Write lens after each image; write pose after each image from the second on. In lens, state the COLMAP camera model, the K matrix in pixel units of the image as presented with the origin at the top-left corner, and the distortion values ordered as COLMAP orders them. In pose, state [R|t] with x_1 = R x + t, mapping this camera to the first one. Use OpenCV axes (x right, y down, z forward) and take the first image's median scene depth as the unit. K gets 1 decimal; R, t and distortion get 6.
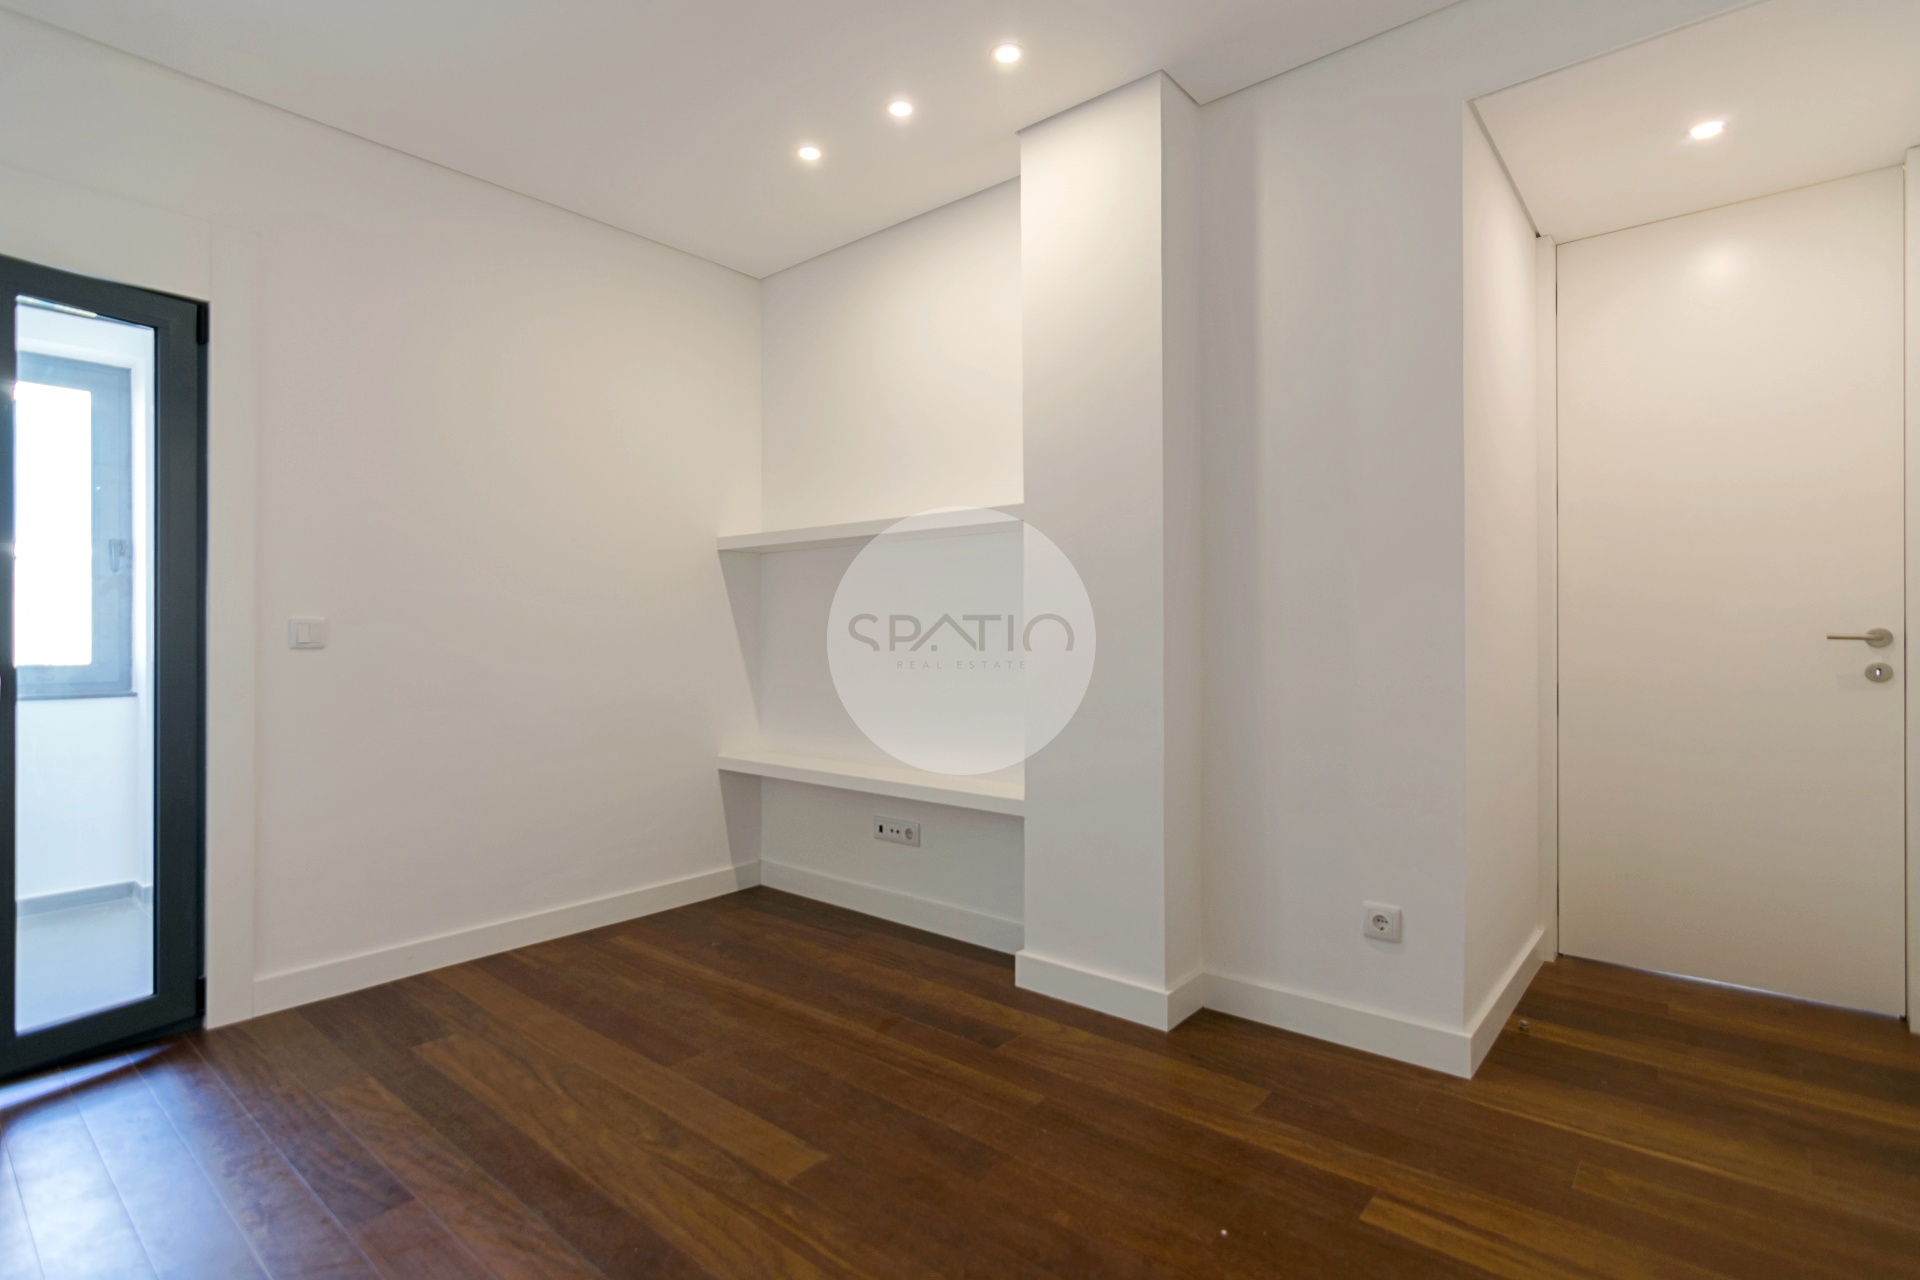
lens RADIAL K [[923.2, 0, 943.0], [0, 923.2, 676.8], [0, 0, 1]] dist [0.000573, 0.000176]
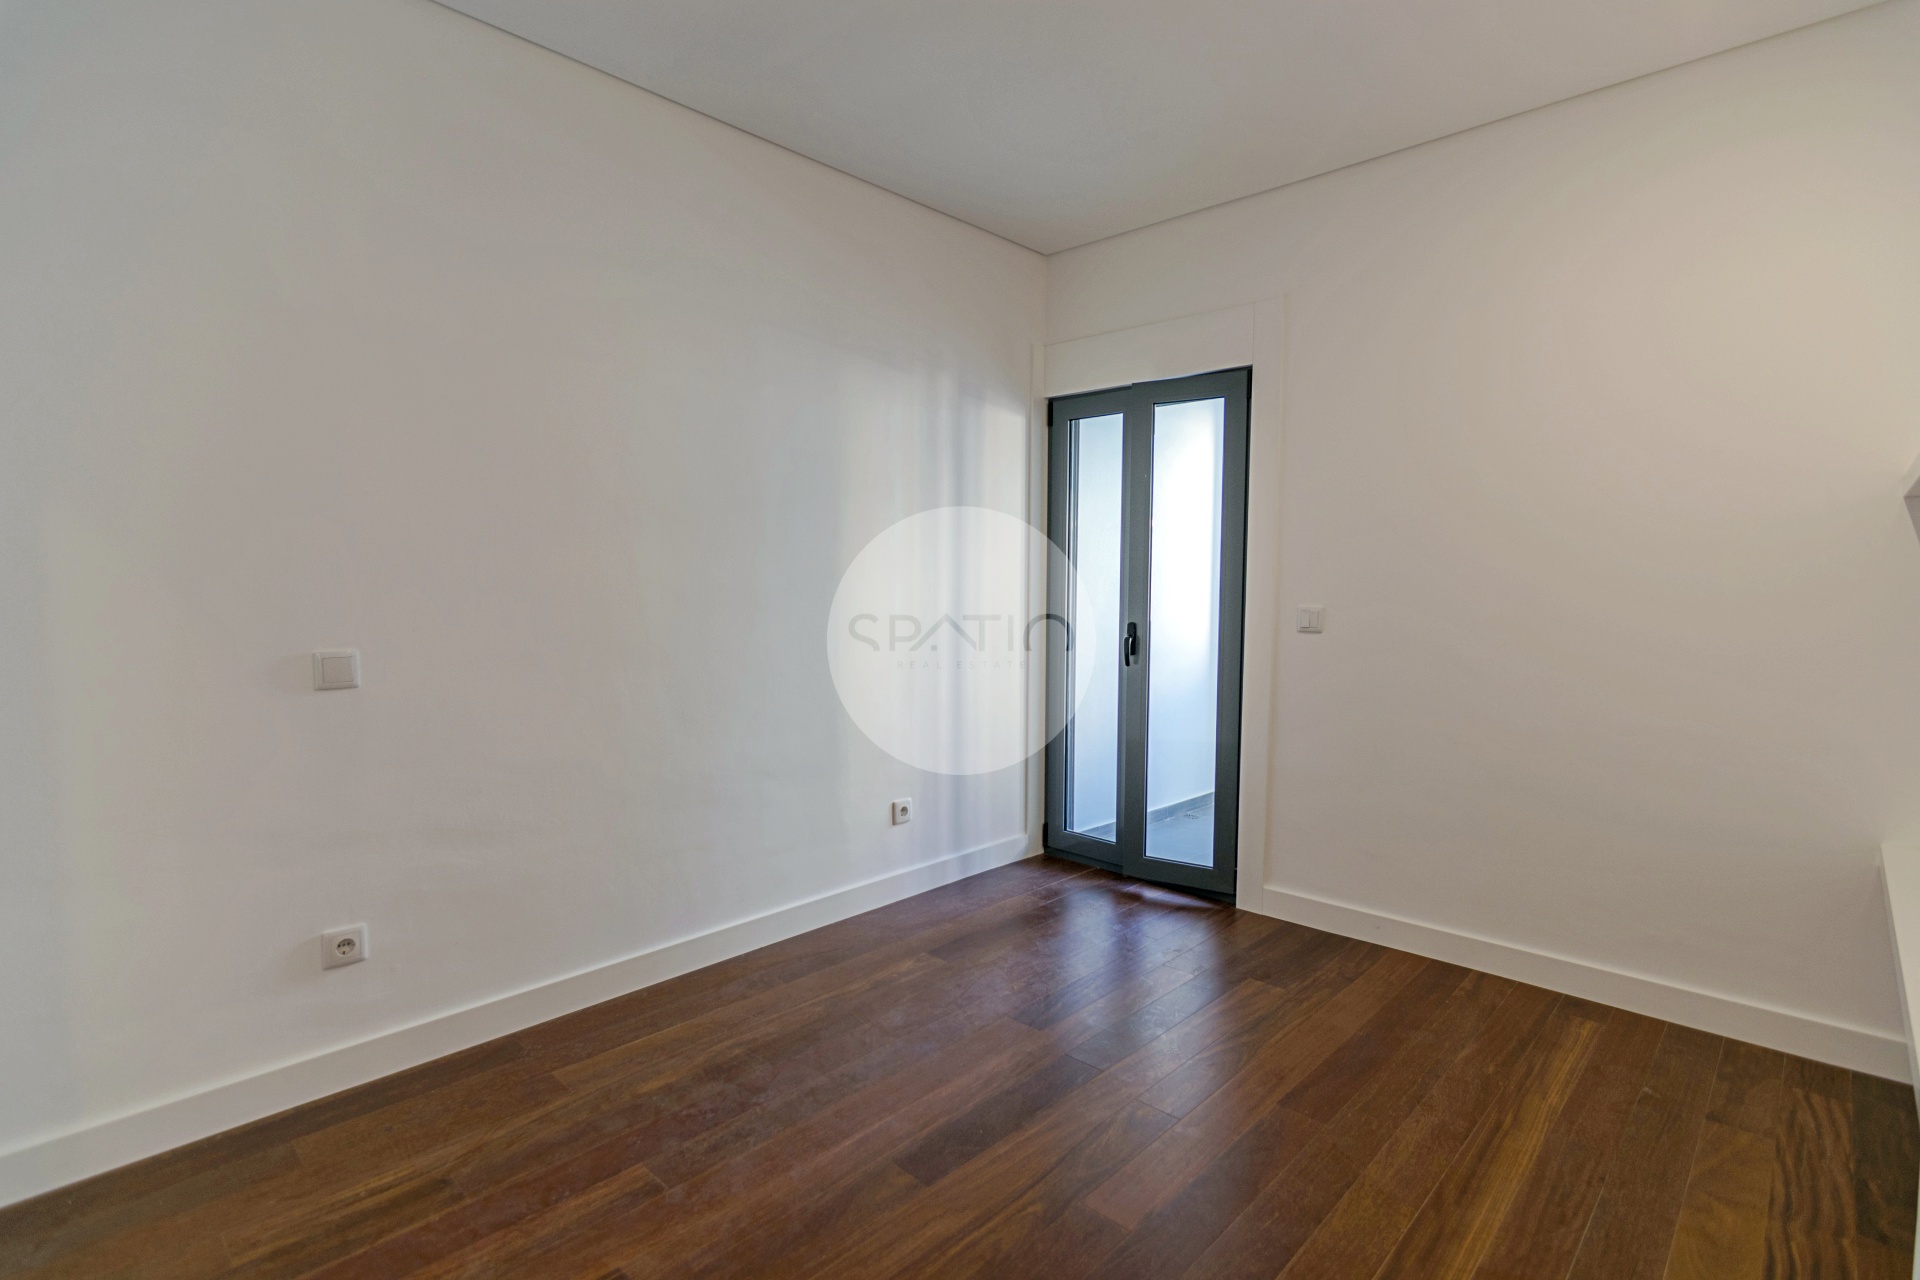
lens RADIAL K [[923.2, 0, 943.0], [0, 923.2, 676.8], [0, 0, 1]] dist [0.000573, 0.000176]
pose [[-0.064569, 0.103530, -0.992528, 0.530242], [-0.046432, 0.993215, 0.106623, -0.078955], [0.996832, 0.052970, -0.059324, 0.612059]]
